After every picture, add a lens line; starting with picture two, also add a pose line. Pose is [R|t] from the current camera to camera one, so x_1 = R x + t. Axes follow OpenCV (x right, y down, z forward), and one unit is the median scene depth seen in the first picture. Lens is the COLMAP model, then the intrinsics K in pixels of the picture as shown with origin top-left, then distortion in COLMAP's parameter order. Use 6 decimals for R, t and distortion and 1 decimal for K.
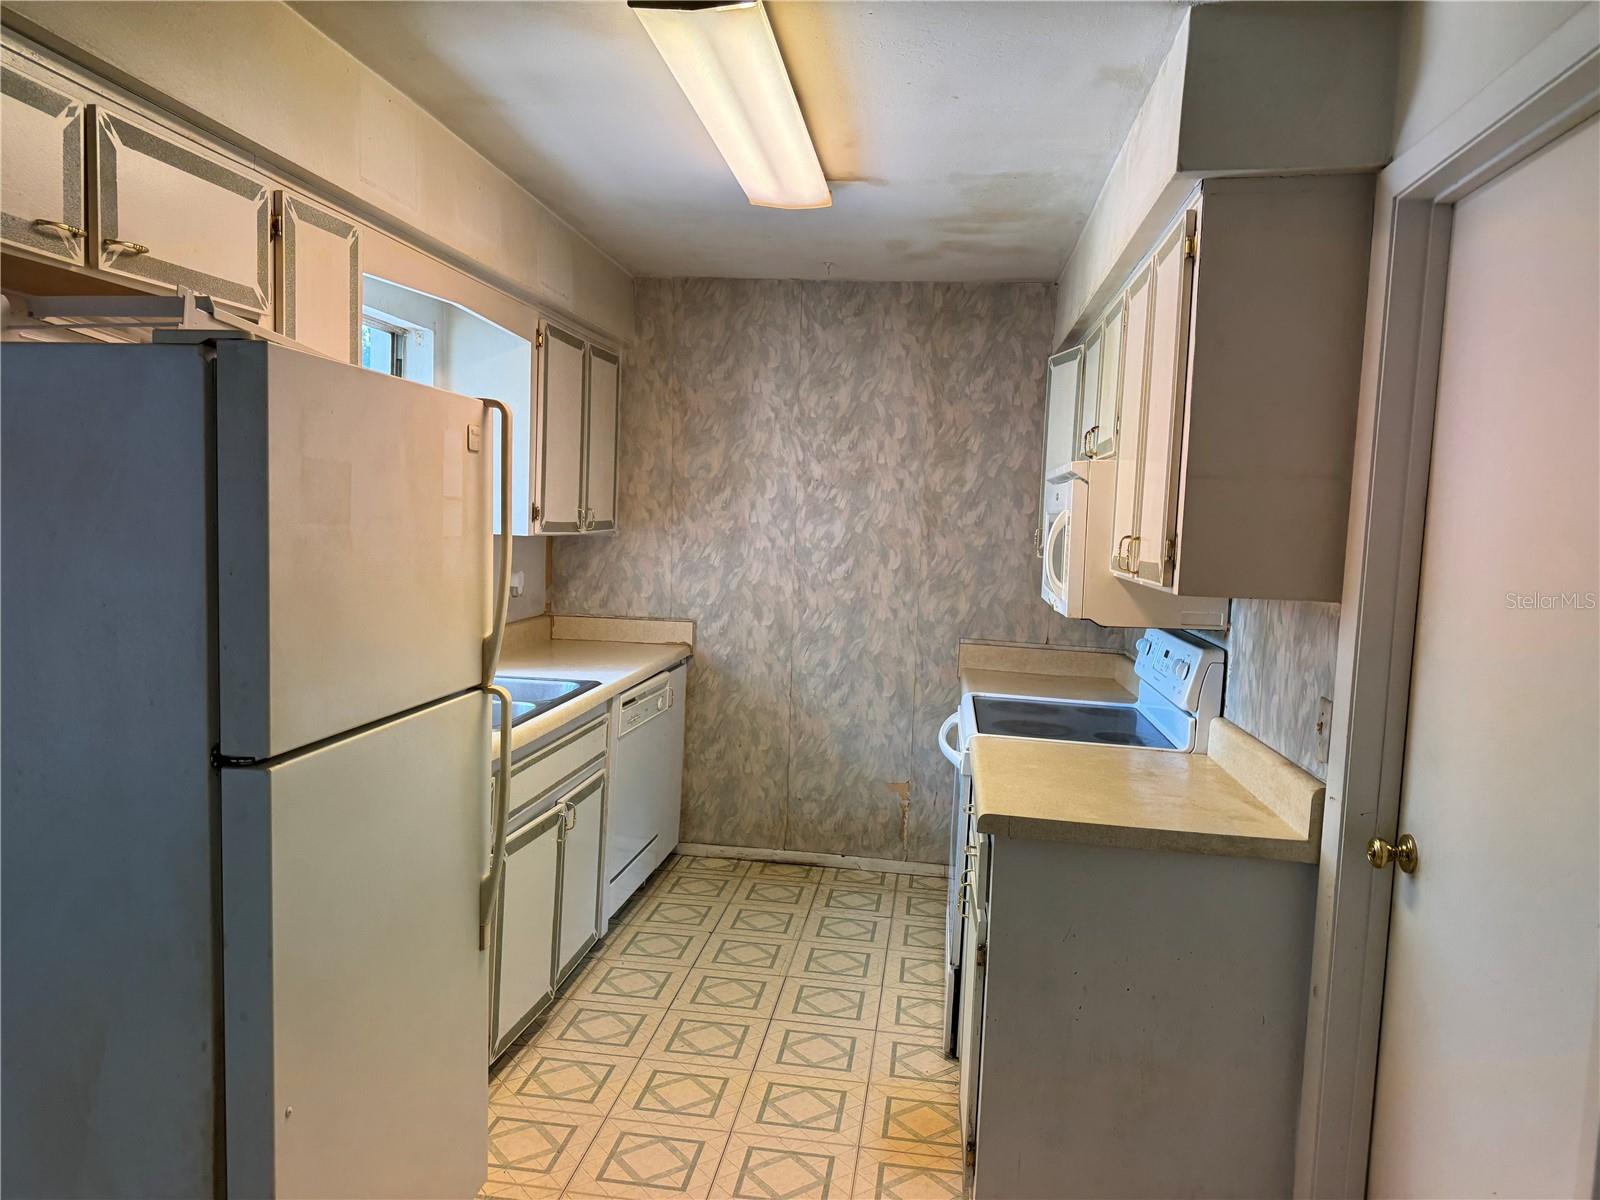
lens RADIAL K [[1116.1, 0, 792.4], [0, 1116.1, 608.6], [0, 0, 1]] dist [0.066185, -0.105723]
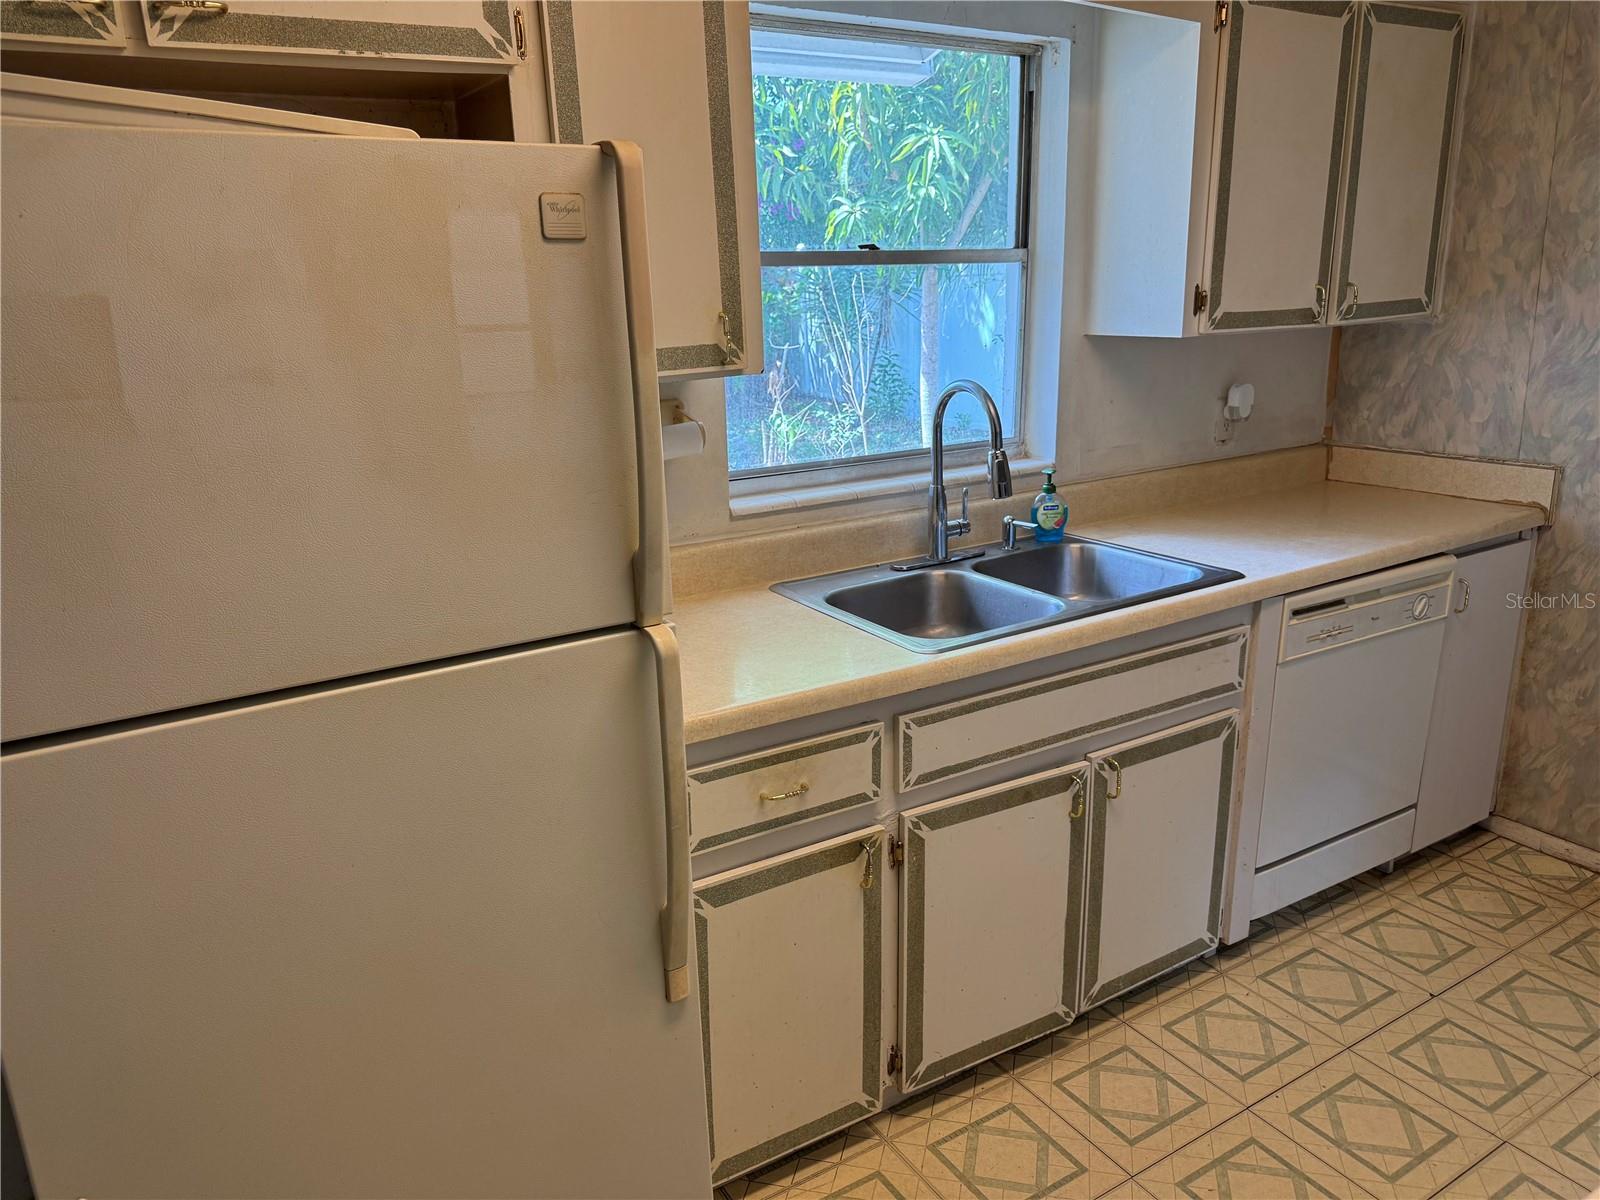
lens RADIAL K [[1114.2, 0, 781.4], [0, 1114.2, 595.6], [0, 0, 1]] dist [0.037417, -0.044162]
pose [[0.627244, 0.150141, -0.764213, 0.116255], [-0.007539, 0.982367, 0.186813, -0.030078], [0.778786, -0.111416, 0.617316, 0.315262]]
